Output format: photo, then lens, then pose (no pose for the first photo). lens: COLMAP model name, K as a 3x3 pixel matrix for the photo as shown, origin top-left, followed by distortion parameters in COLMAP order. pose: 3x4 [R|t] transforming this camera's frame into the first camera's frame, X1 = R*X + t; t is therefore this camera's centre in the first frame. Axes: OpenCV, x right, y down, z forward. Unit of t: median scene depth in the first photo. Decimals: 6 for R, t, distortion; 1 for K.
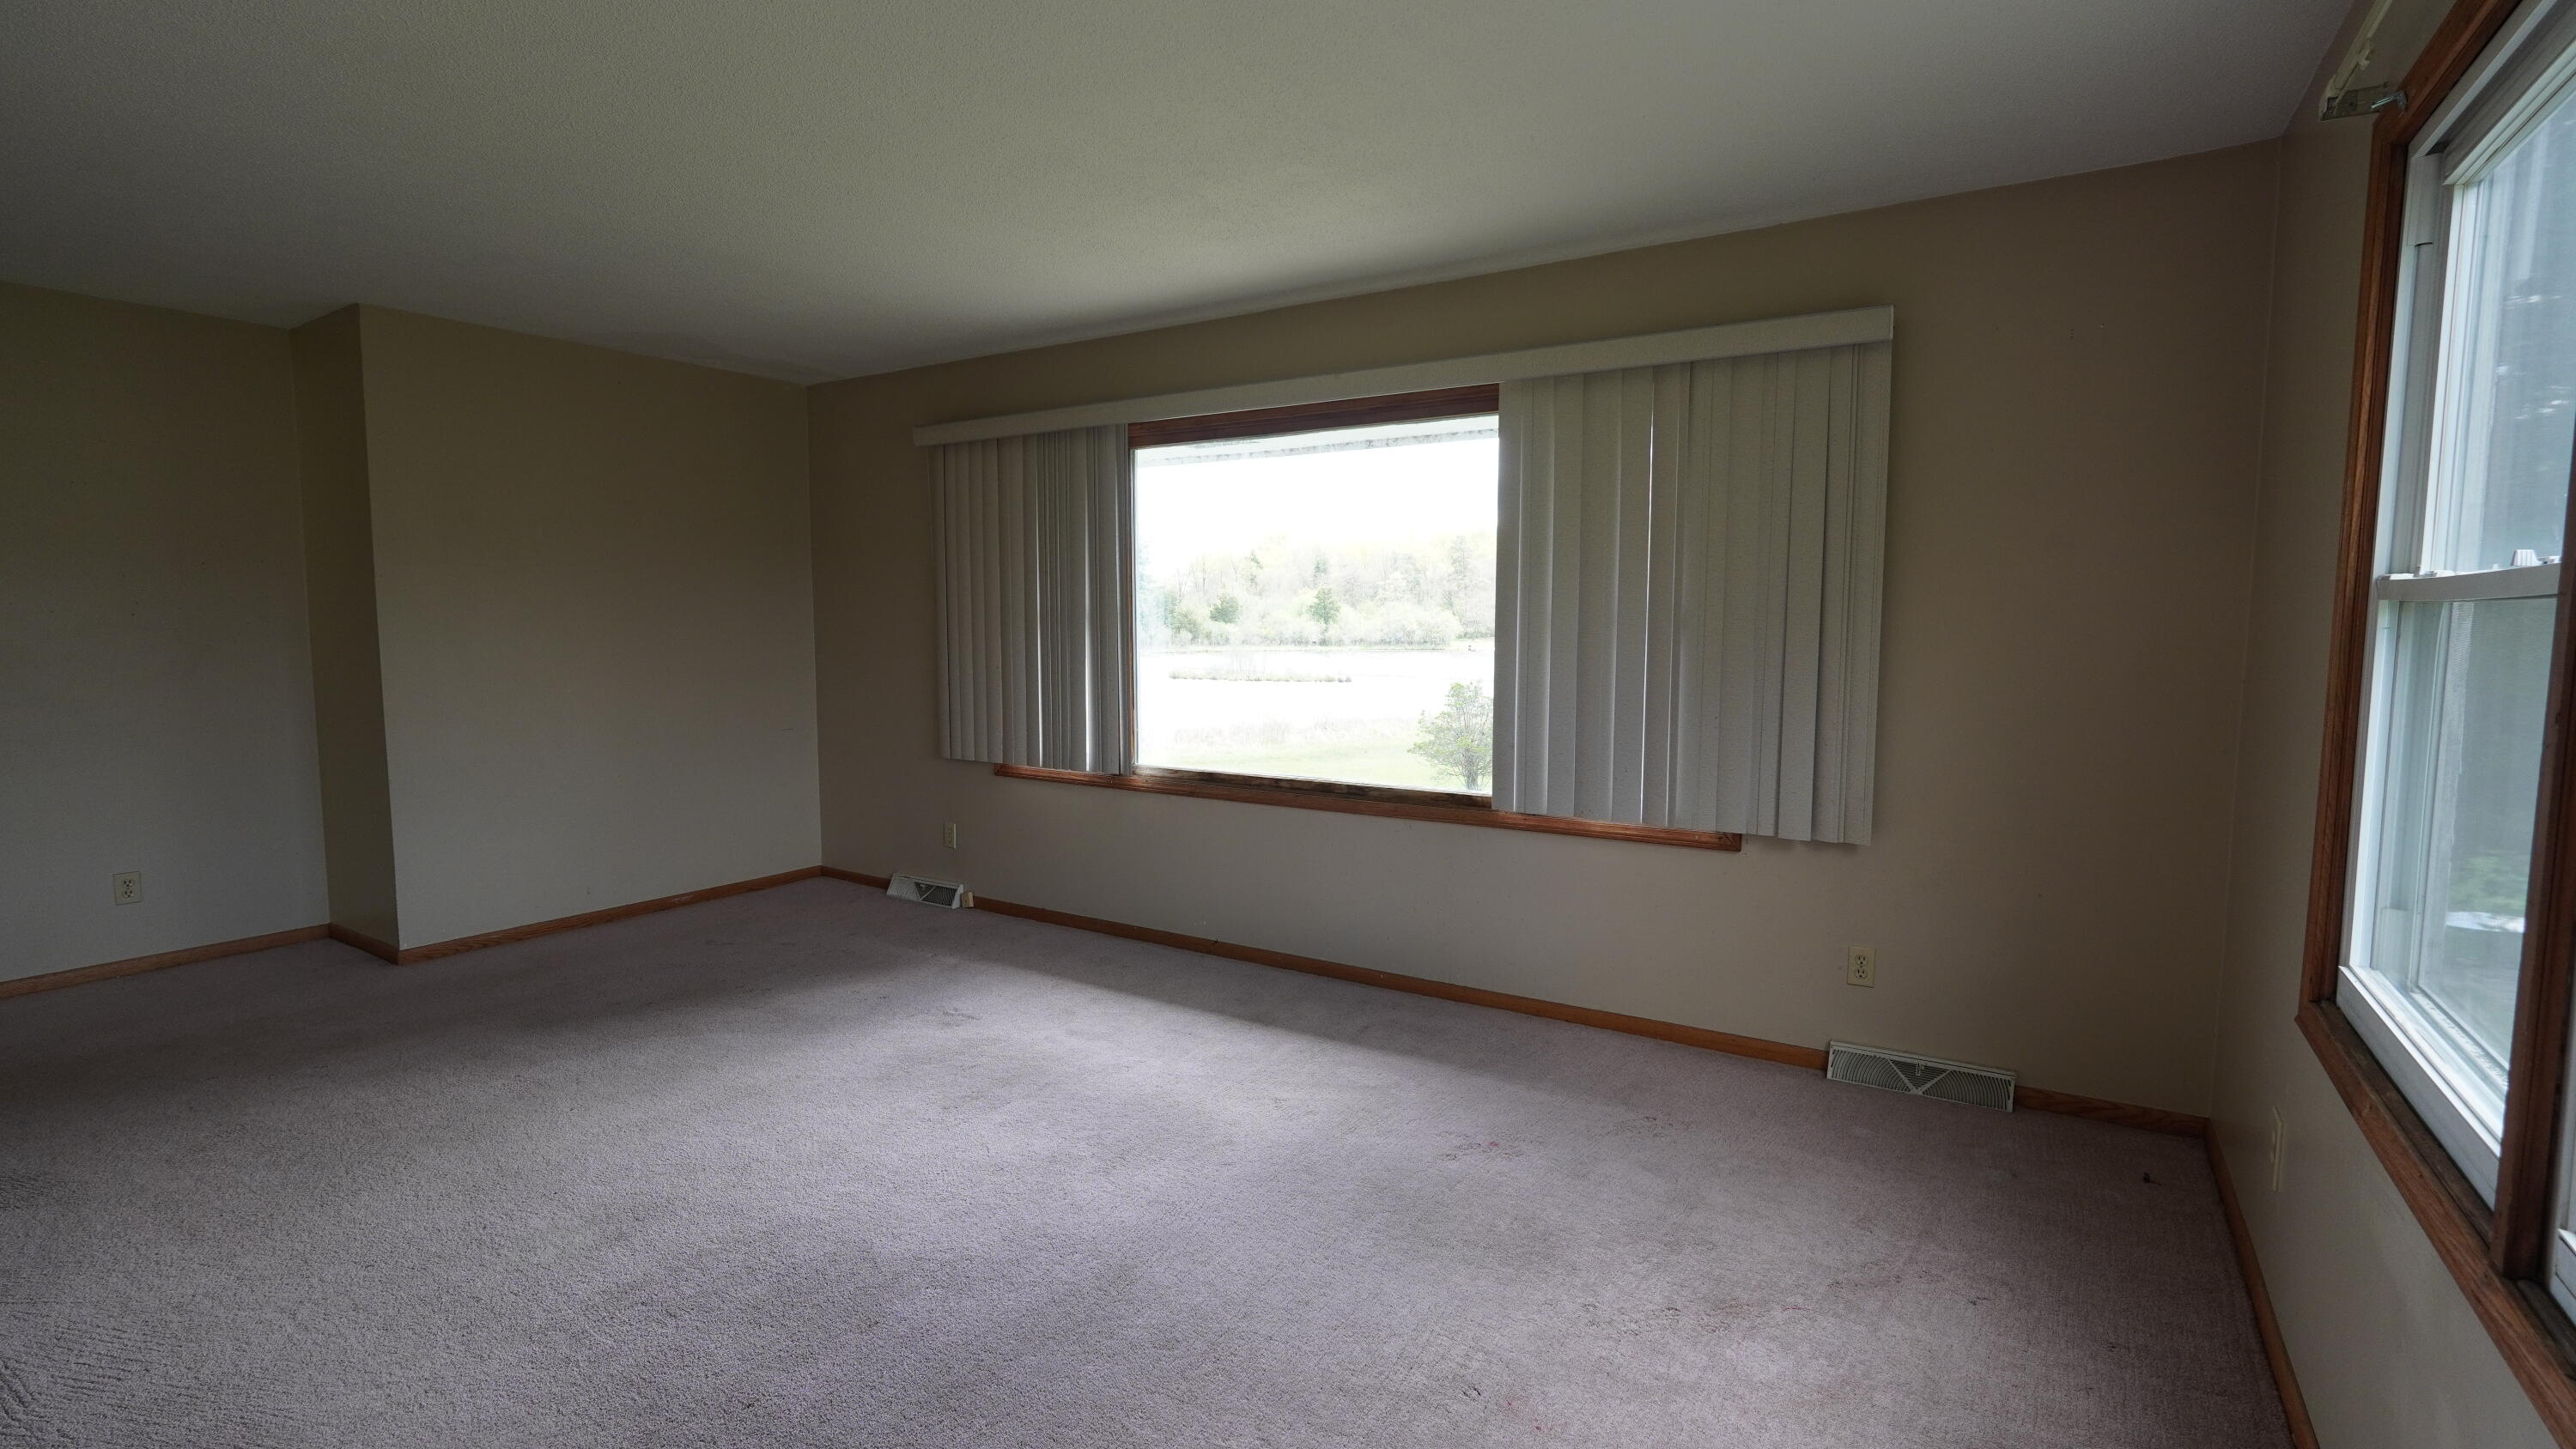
lens RADIAL K [[1196.1, 0, 1292.1], [0, 1196.1, 736.3], [0, 0, 1]] dist [-0.021772, 0.011302]
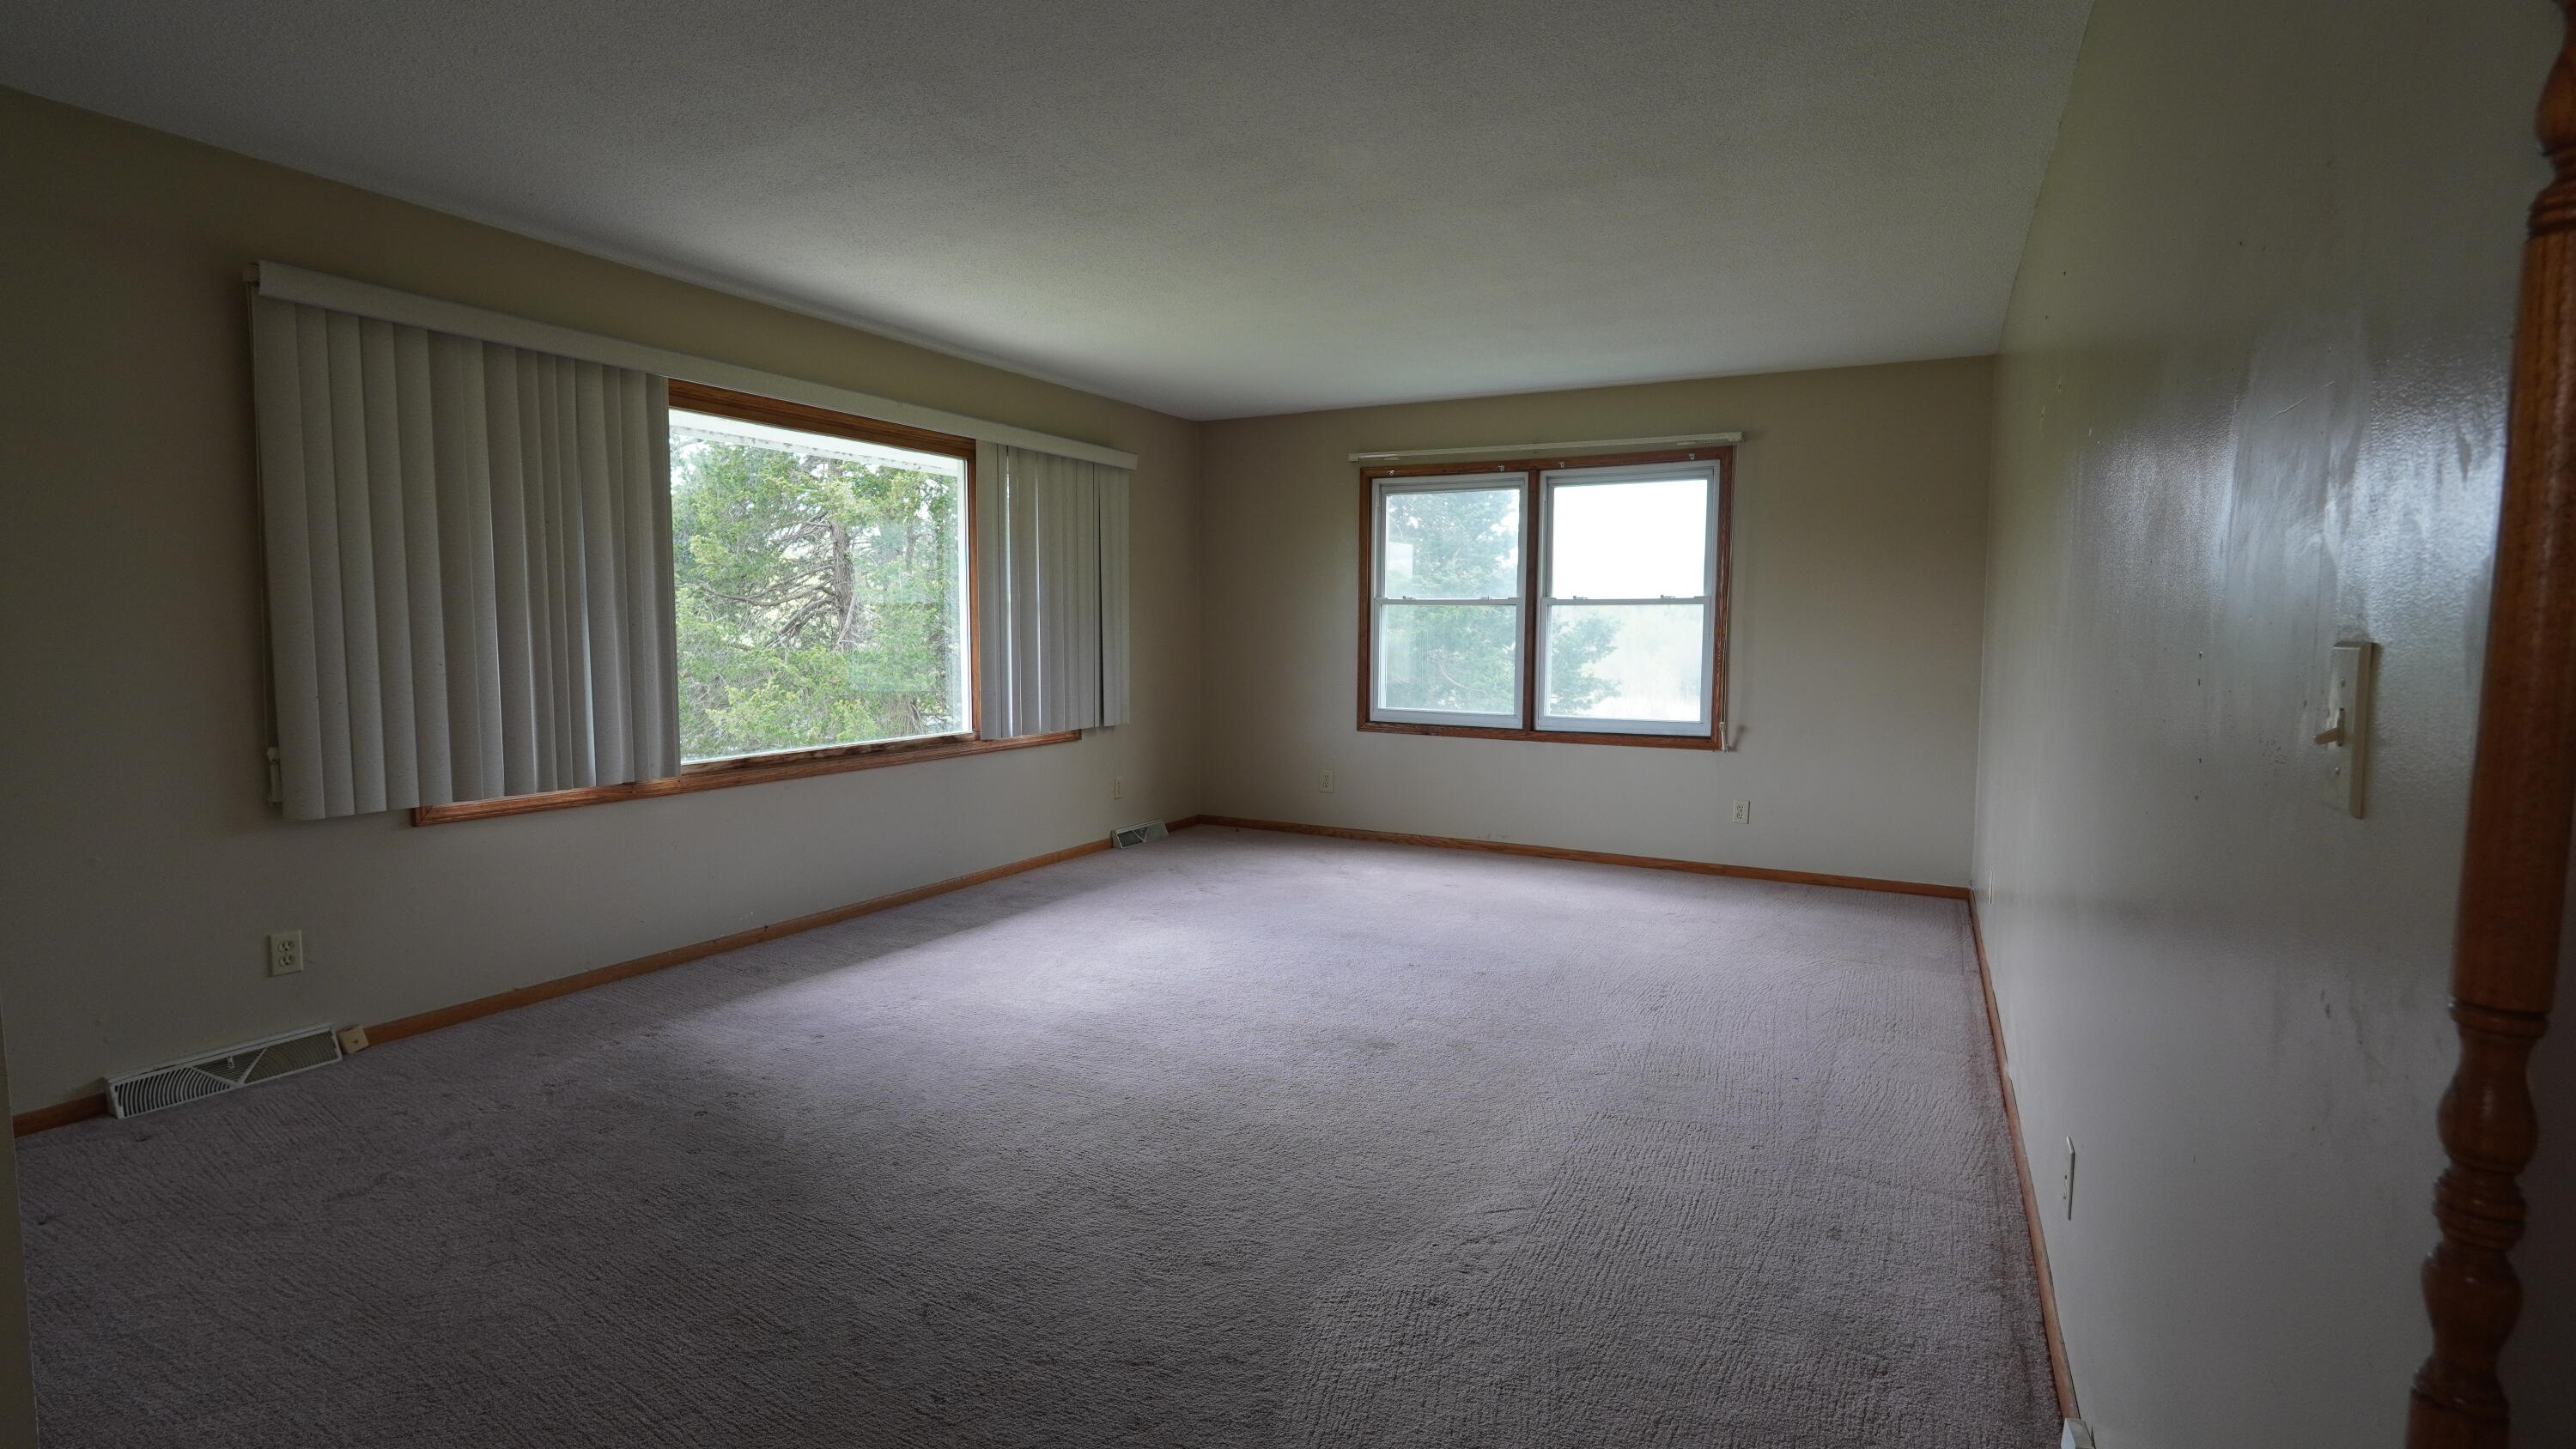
lens RADIAL K [[1196.1, 0, 1271.5], [0, 1196.1, 729.0], [0, 0, 1]] dist [-0.021772, 0.011302]
pose [[-0.076552, -0.102960, 0.991735, -1.027962], [0.067157, 0.991863, 0.108157, -0.067239], [-0.994801, 0.074881, -0.069015, 0.614299]]
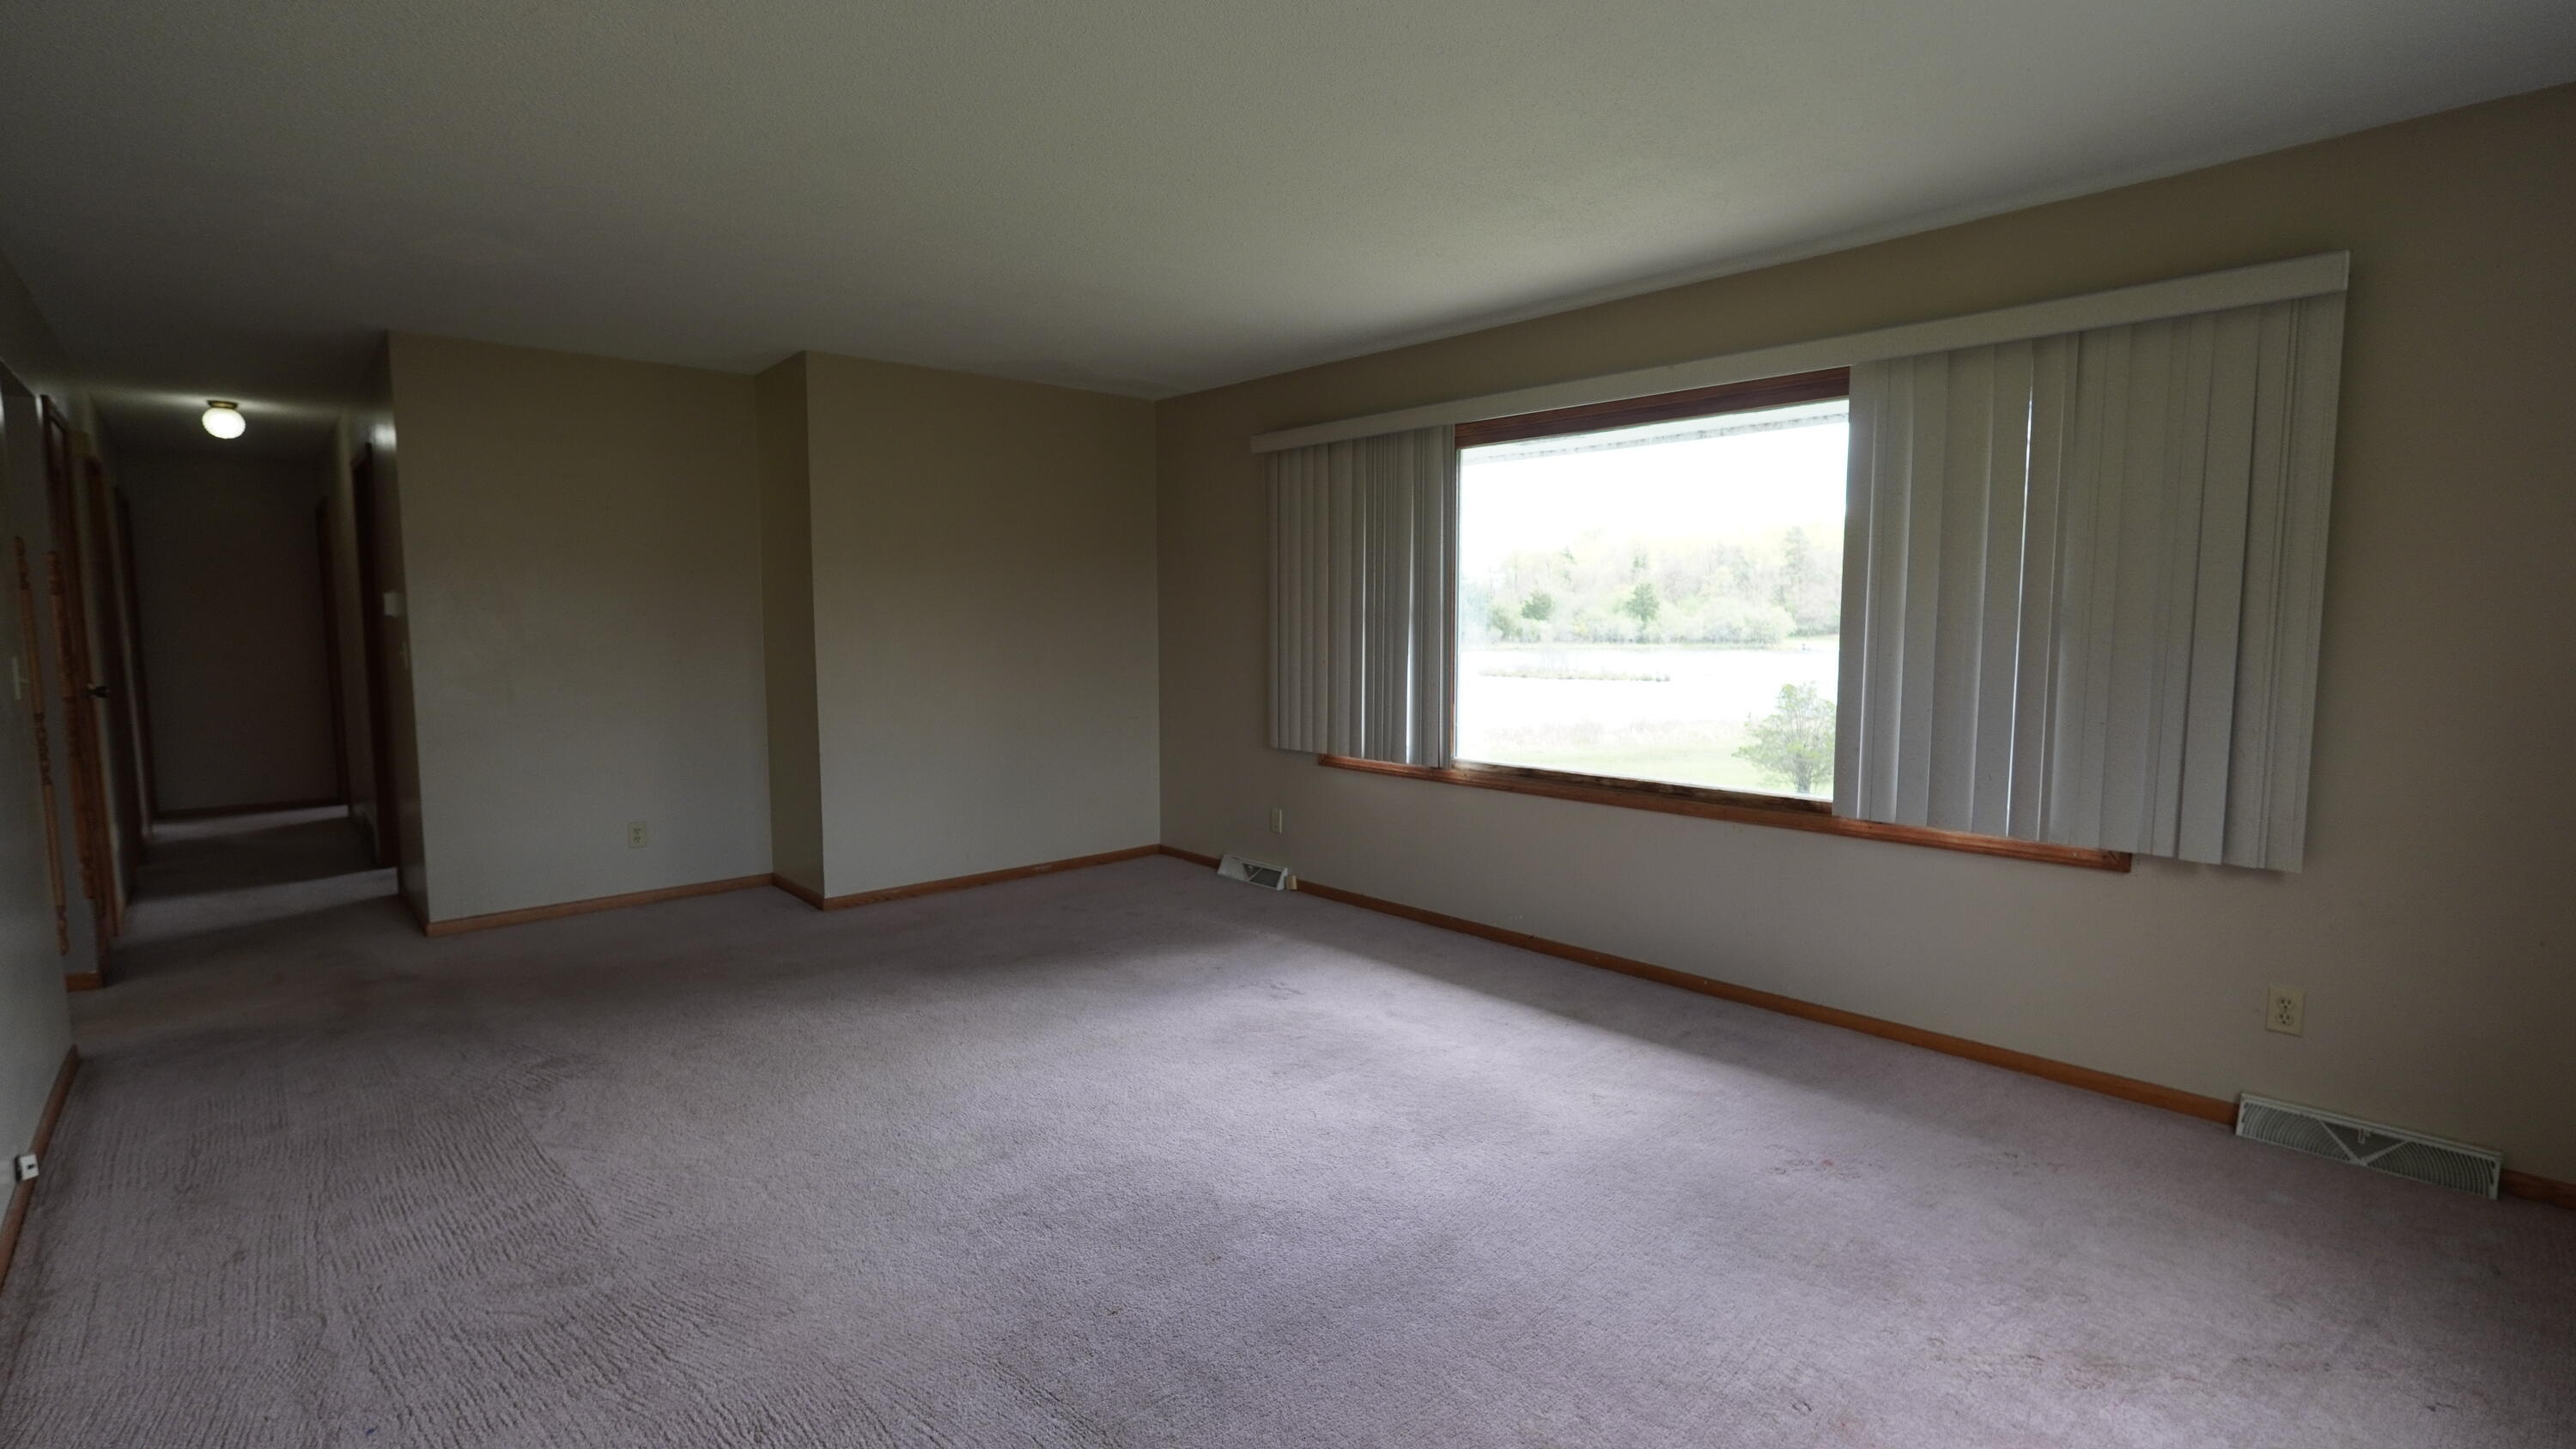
lens RADIAL K [[1196.1, 0, 1284.9], [0, 1196.1, 731.4], [0, 0, 1]] dist [-0.021772, 0.011302]
pose [[0.965766, 0.022261, -0.258456, -0.008075], [-0.022674, 0.999742, 0.001384, 0.002454], [0.258420, 0.004523, 0.966022, -0.022236]]
